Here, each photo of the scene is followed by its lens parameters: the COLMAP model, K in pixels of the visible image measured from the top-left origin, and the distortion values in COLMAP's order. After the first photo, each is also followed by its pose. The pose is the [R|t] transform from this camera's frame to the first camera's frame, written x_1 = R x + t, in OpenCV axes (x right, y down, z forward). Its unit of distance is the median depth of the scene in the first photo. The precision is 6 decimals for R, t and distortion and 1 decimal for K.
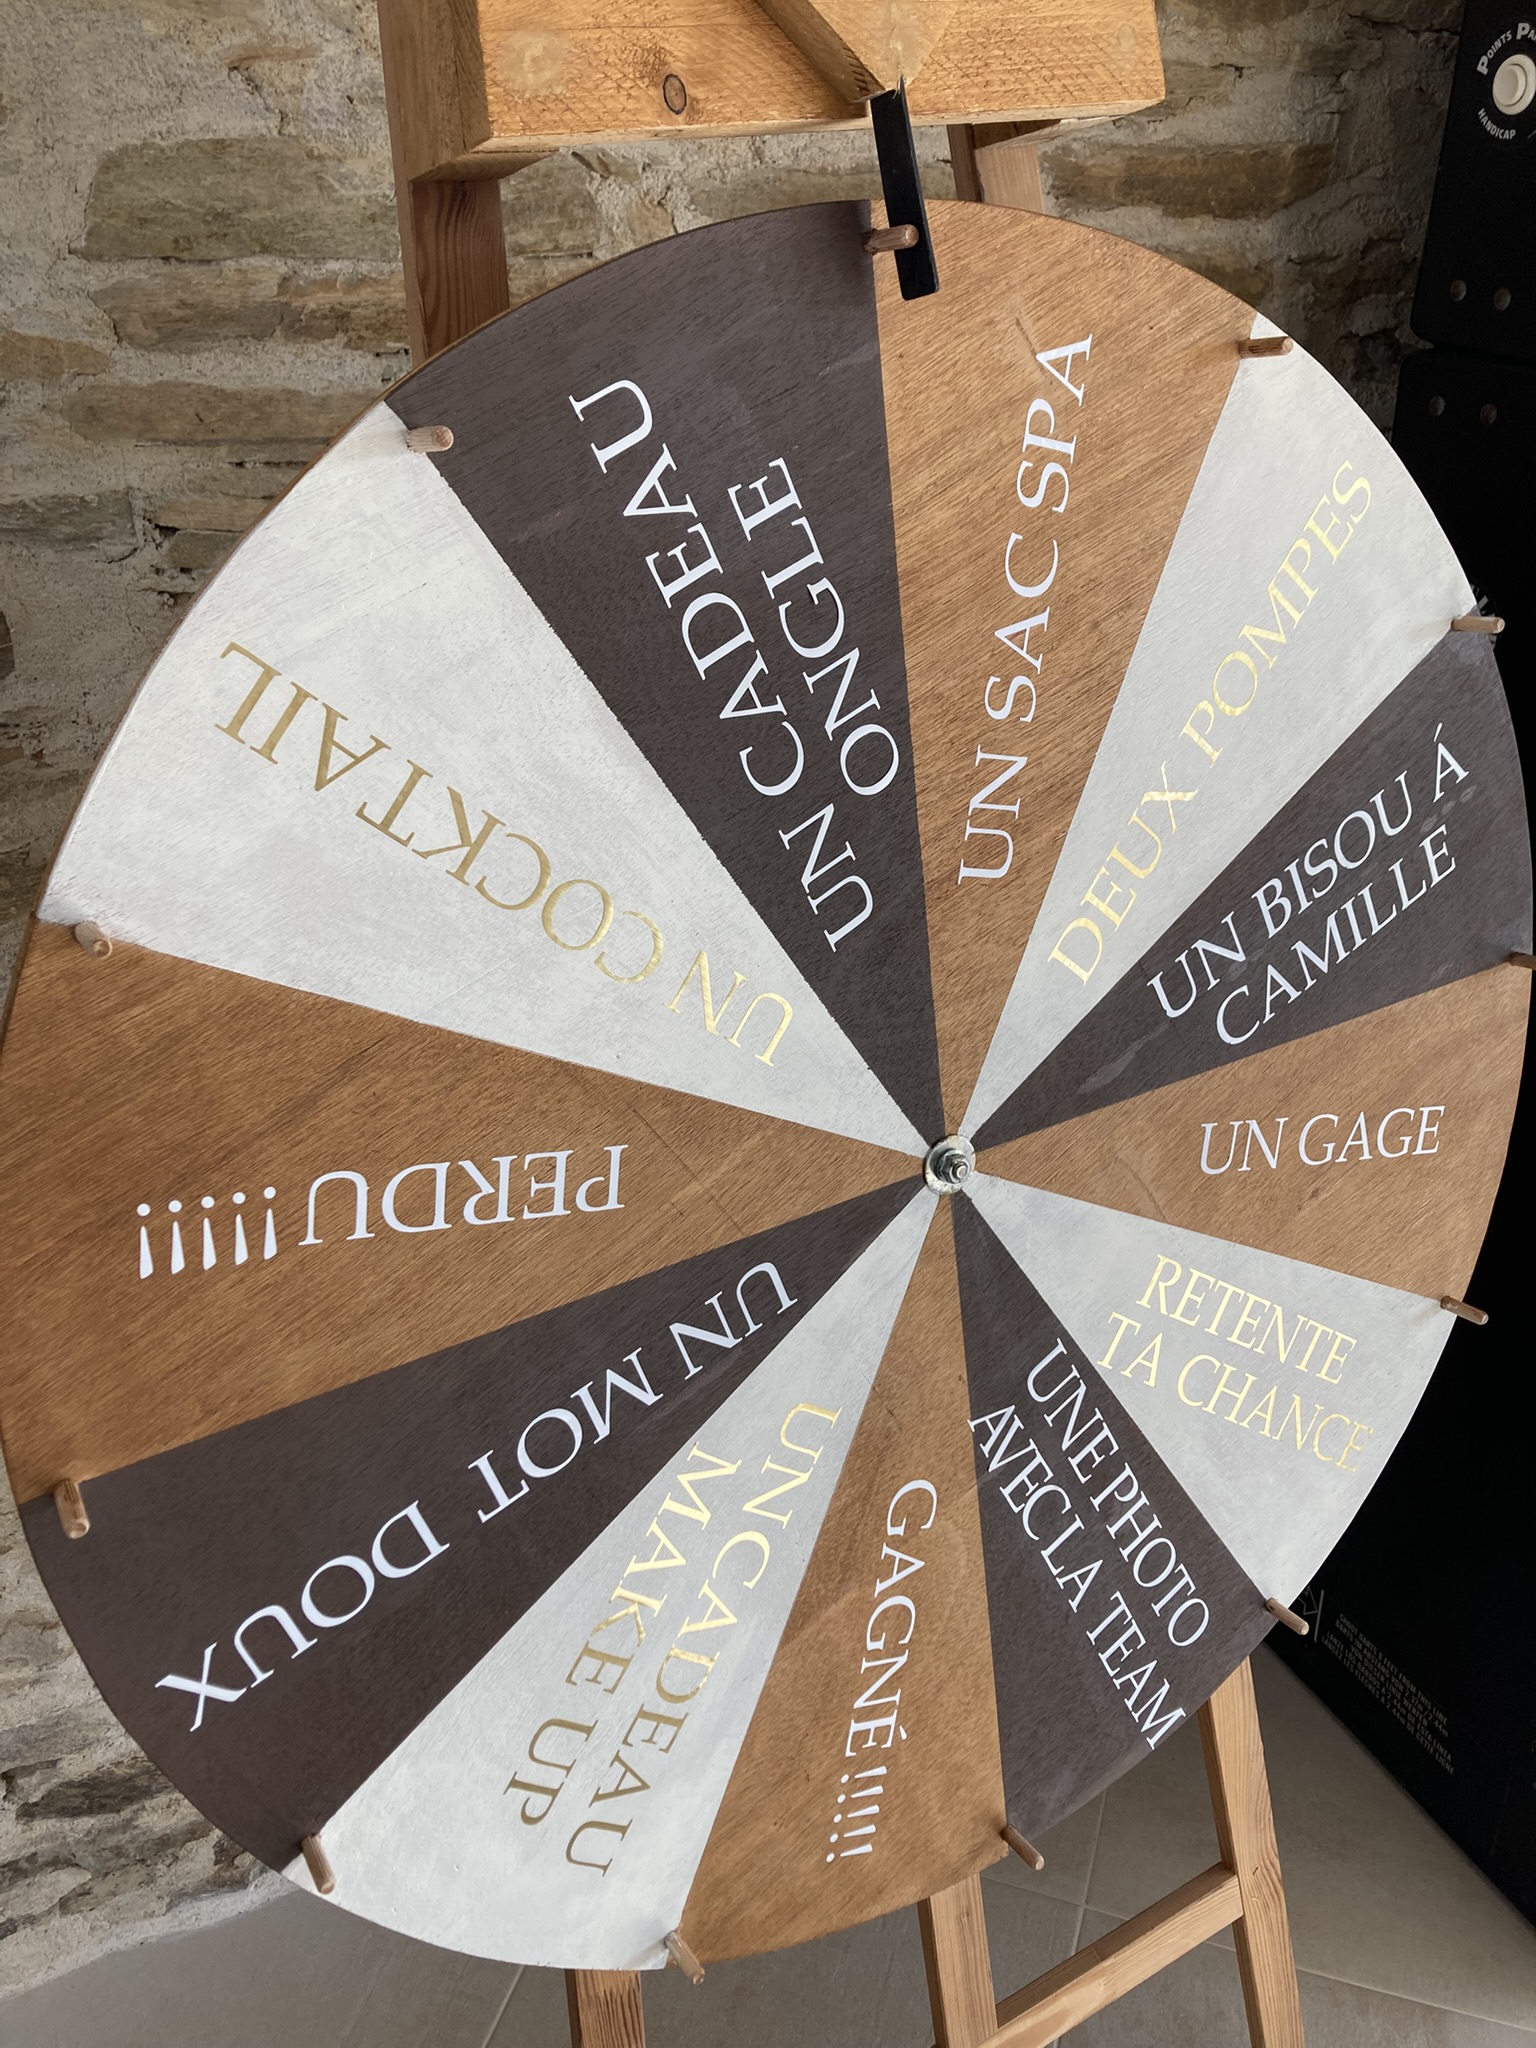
lens RADIAL K [[1702.5, 0, 768.0], [0, 1702.5, 1024.0], [0, 0, 1]] dist [0.032283, -0.056947]
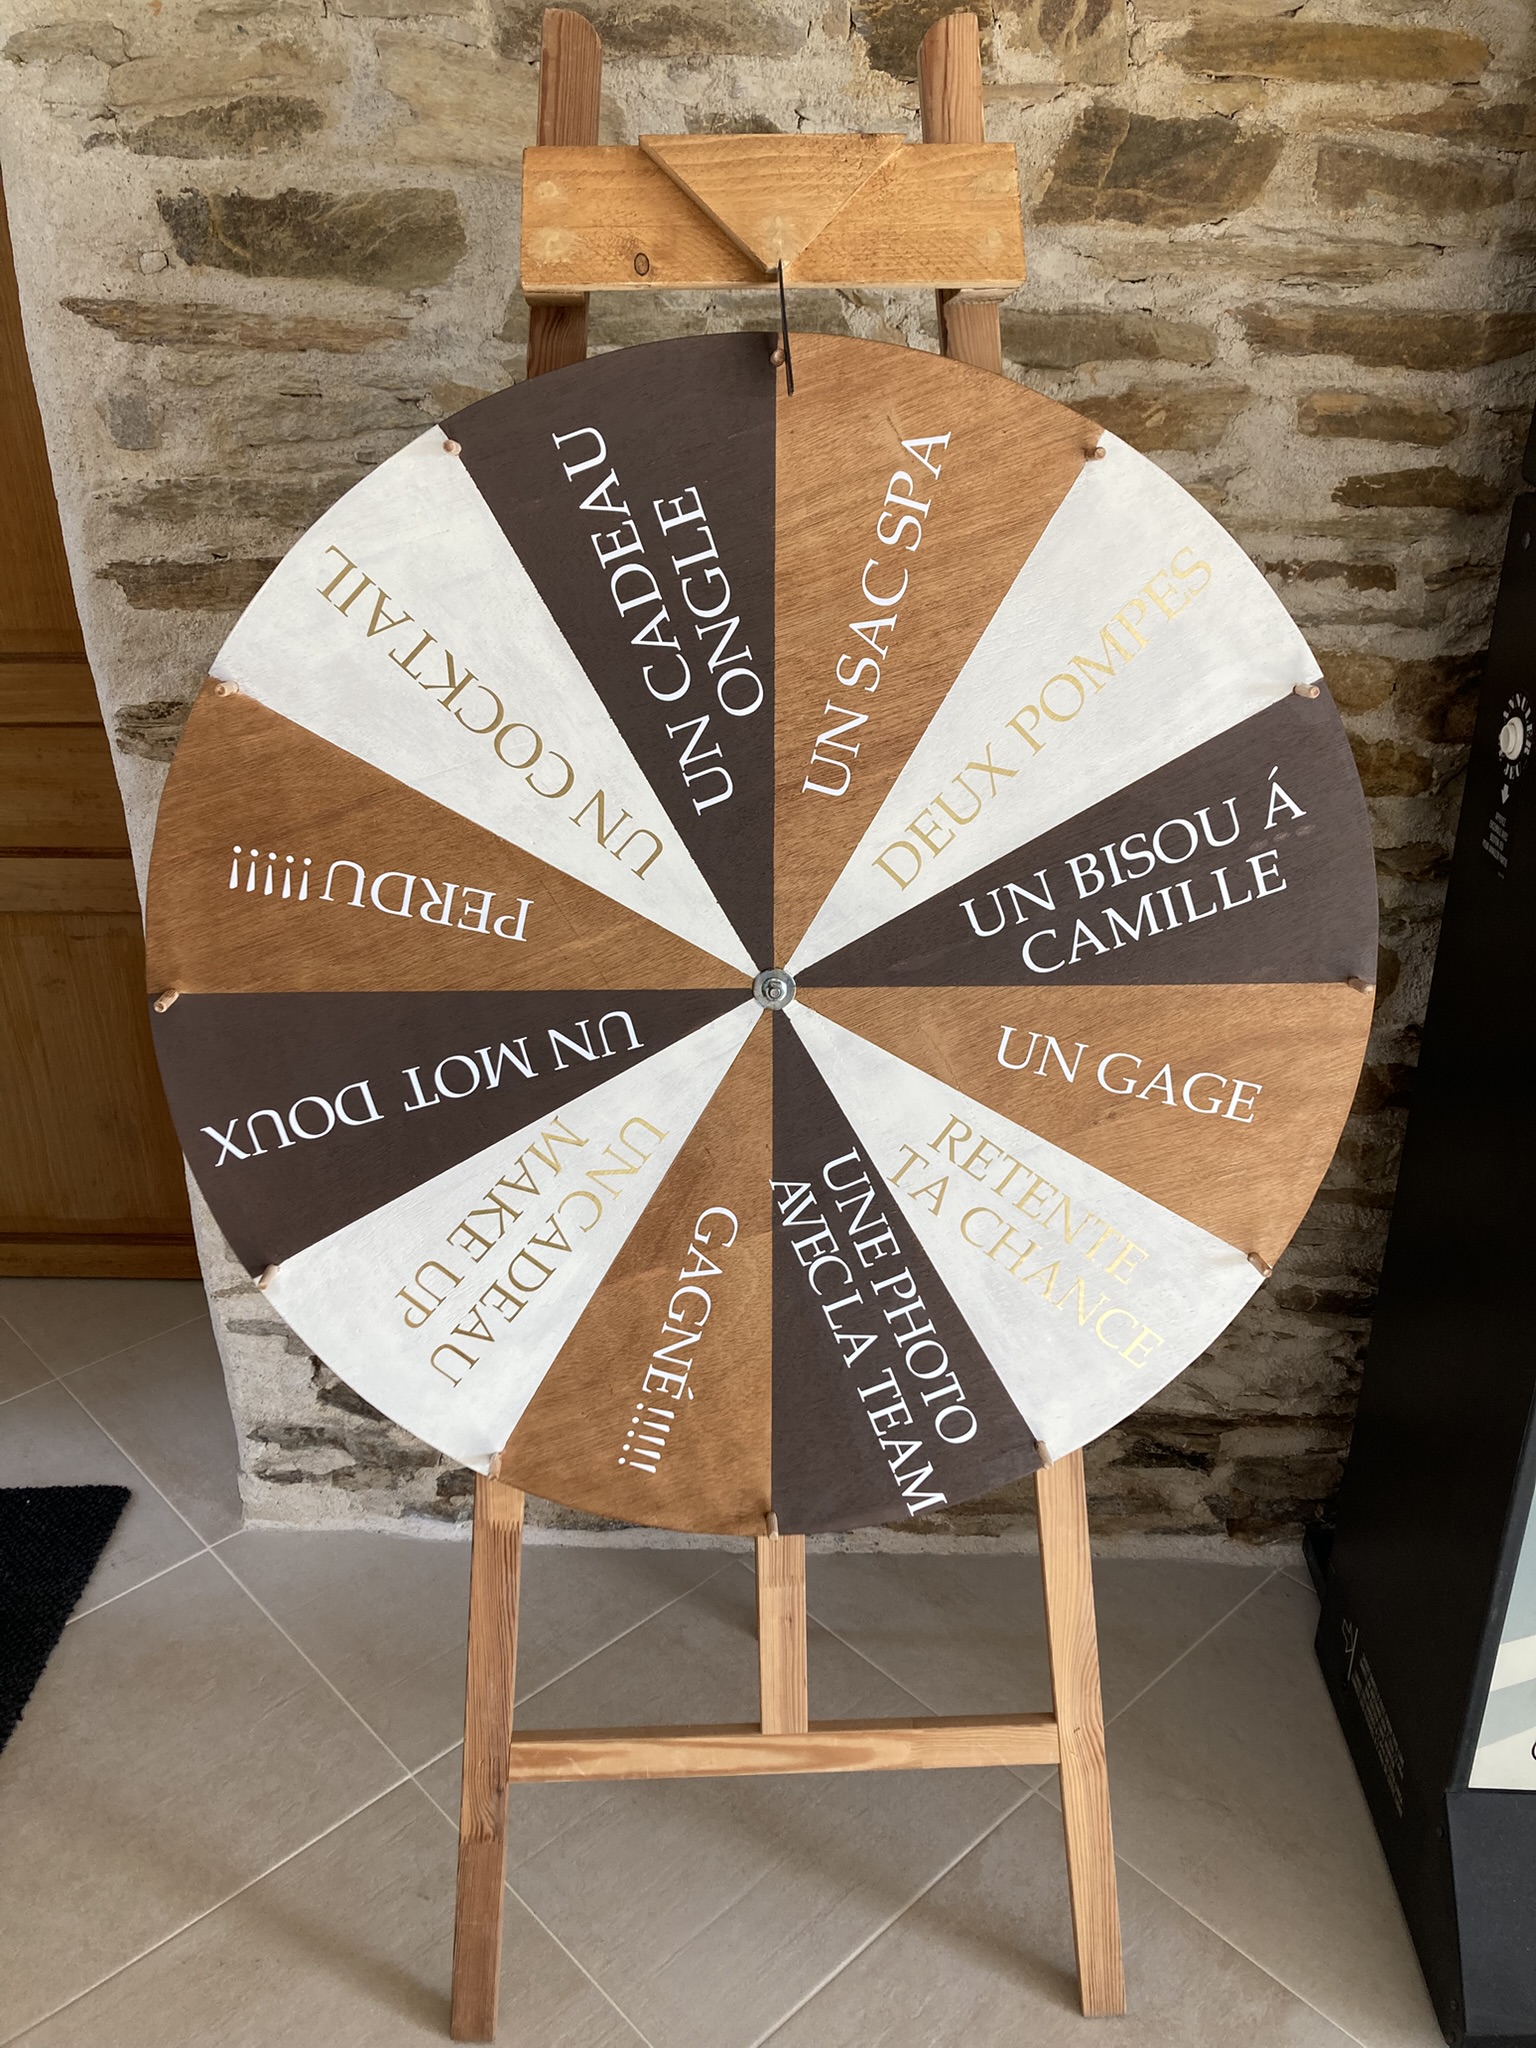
lens RADIAL K [[1840.8, 0, 891.8], [0, 1840.8, 1068.5], [0, 0, 1]] dist [0.144539, -0.432776]
pose [[0.879341, 0.225408, -0.419466, 0.903525], [-0.249996, 0.968239, -0.003774, 0.135152], [0.405292, 0.108183, 0.907763, -0.386840]]
